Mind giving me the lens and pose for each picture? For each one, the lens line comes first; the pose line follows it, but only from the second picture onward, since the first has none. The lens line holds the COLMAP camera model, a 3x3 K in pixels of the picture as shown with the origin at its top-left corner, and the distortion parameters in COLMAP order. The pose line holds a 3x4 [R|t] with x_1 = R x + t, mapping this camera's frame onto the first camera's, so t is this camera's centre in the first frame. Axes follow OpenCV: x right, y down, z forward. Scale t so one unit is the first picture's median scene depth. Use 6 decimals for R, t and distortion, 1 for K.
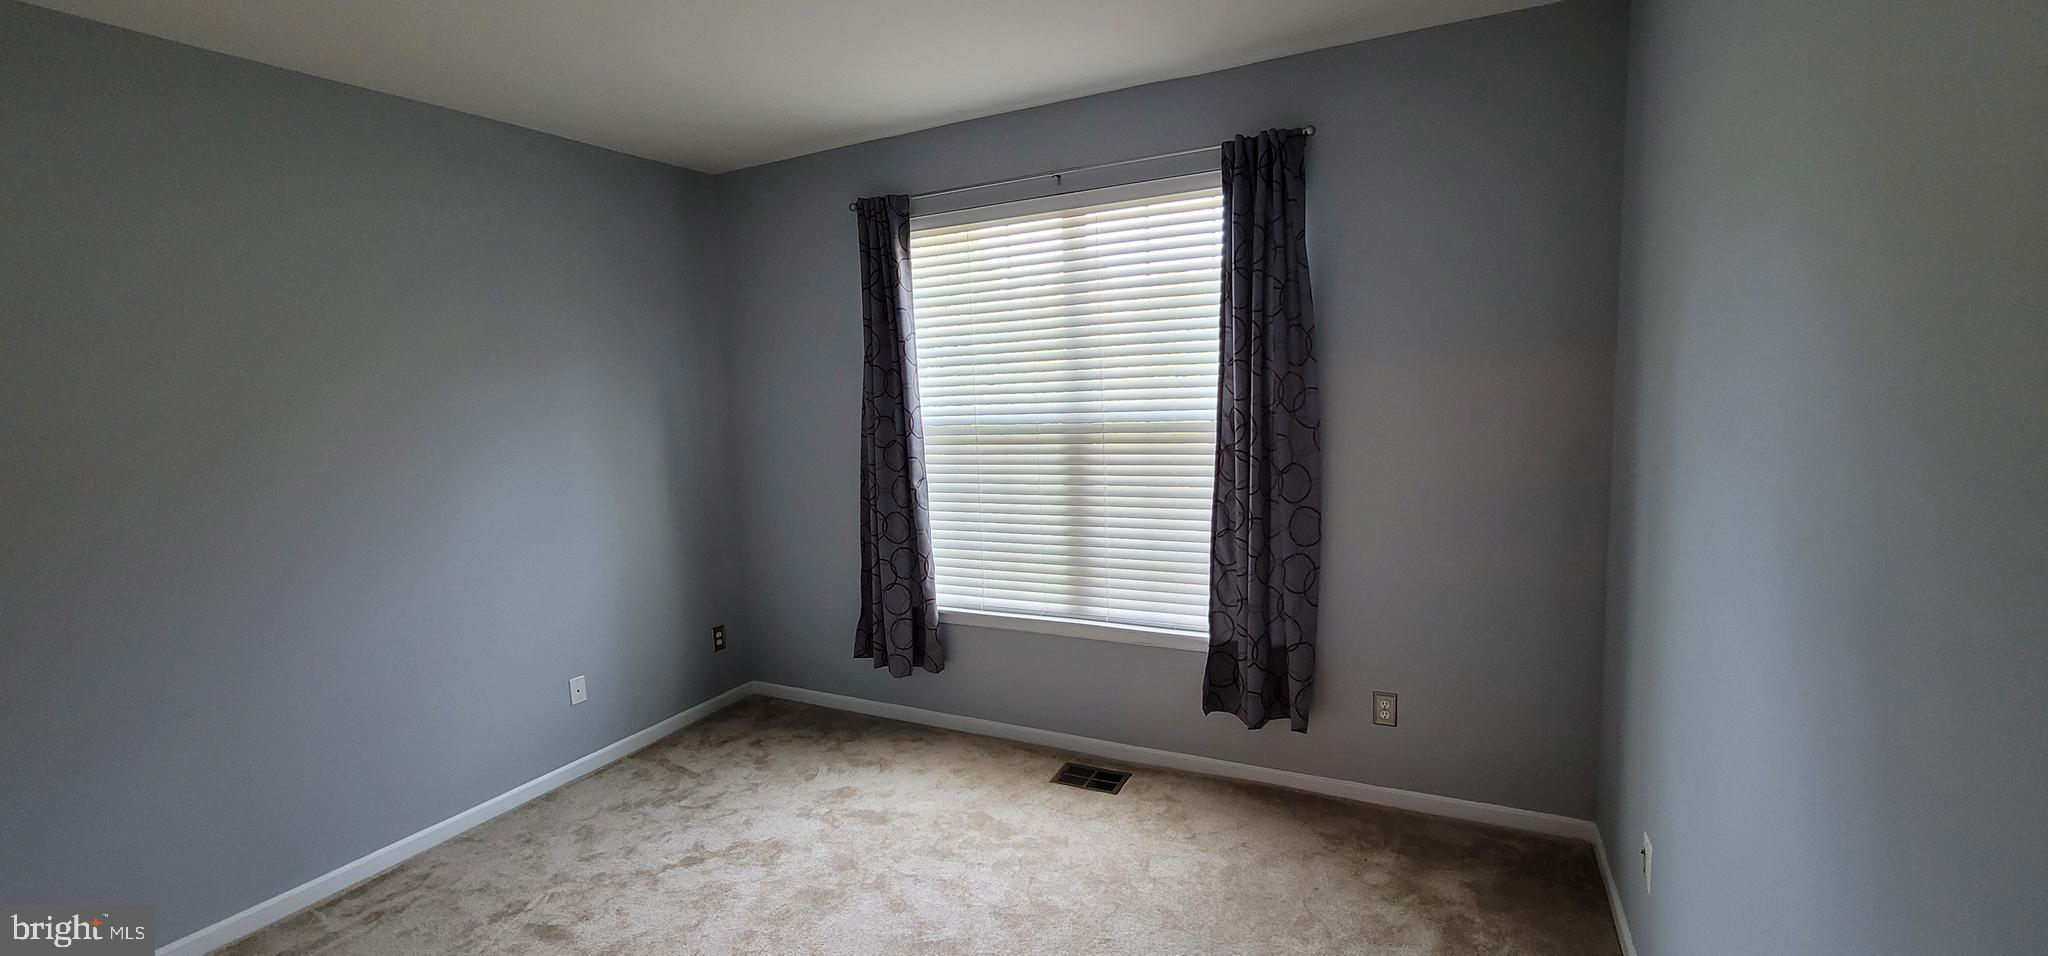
lens RADIAL K [[838.7, 0, 1024.4], [0, 838.7, 484.4], [0, 0, 1]] dist [-0.001924, 0.000005]
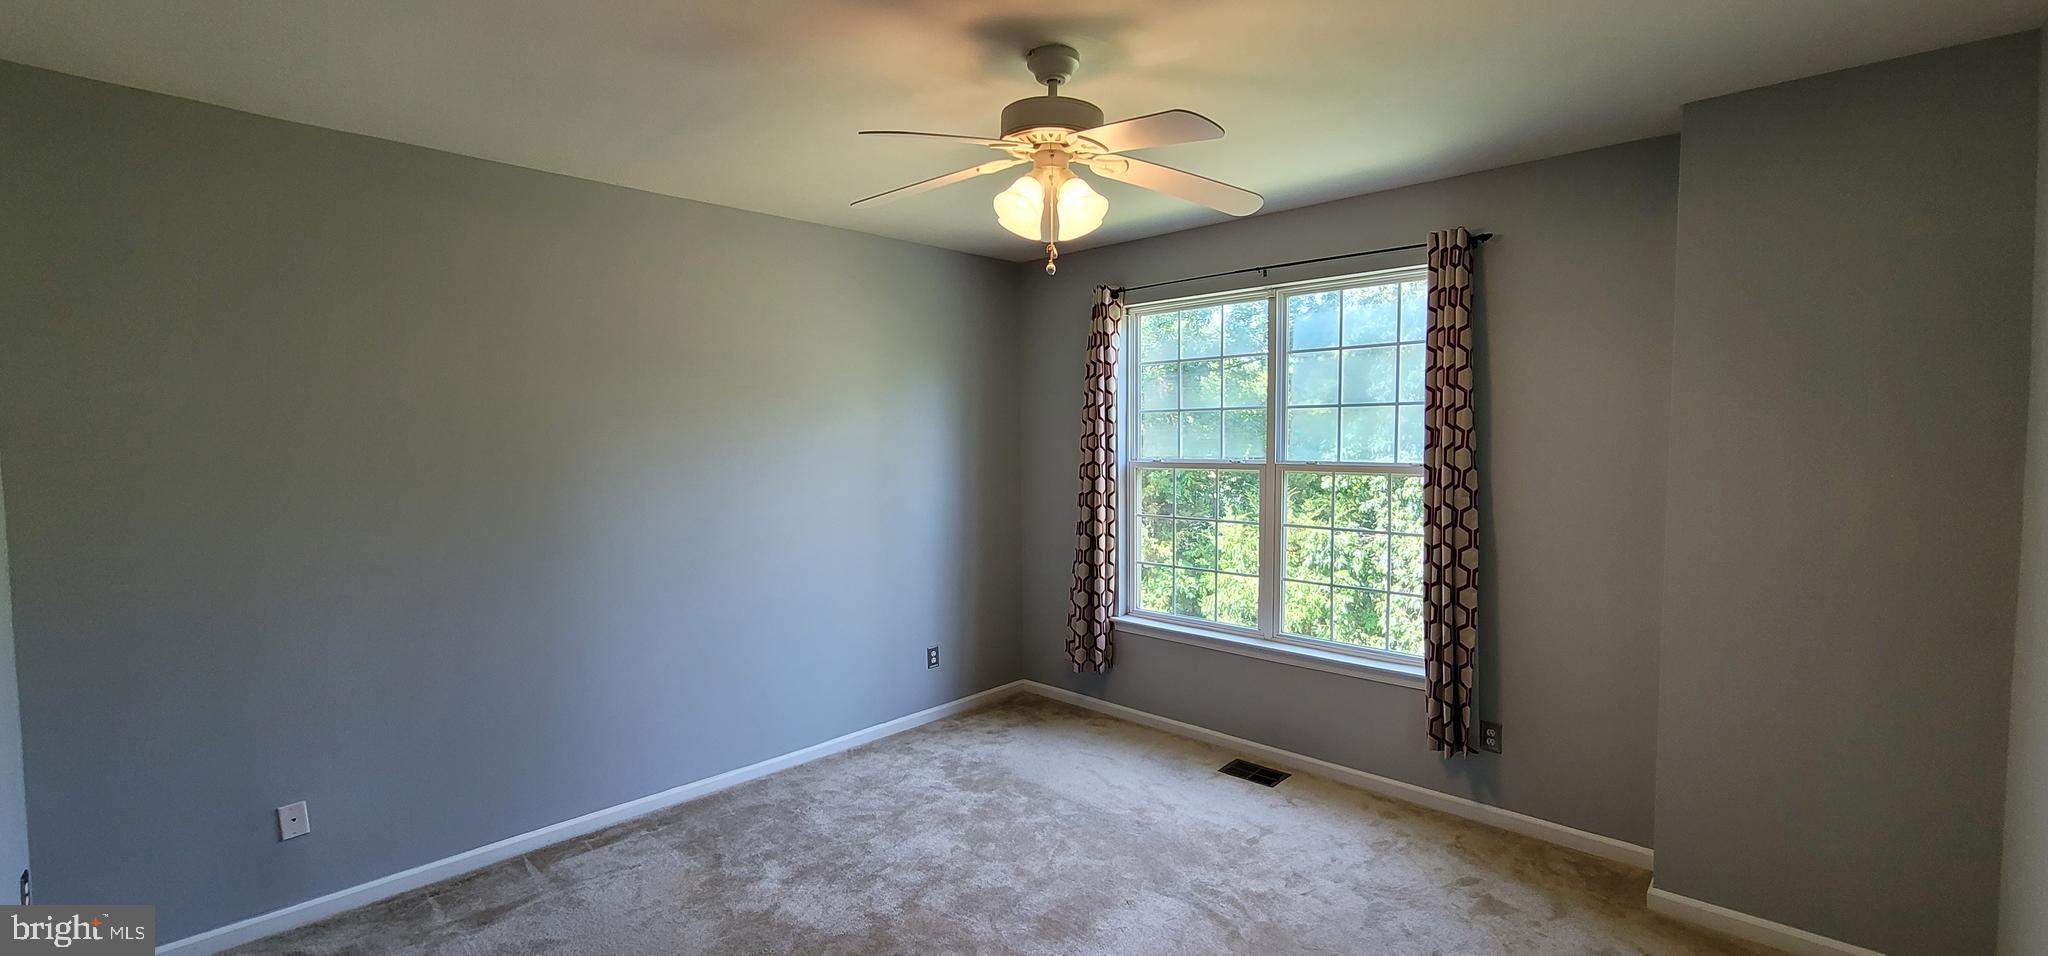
lens RADIAL K [[838.7, 0, 1024.4], [0, 838.7, 484.4], [0, 0, 1]] dist [-0.001924, 0.000005]
pose [[0.950748, 0.020745, -0.309268, 0.104647], [-0.024576, 0.999662, -0.008496, -0.056921], [0.308988, 0.015678, 0.950937, -0.263605]]
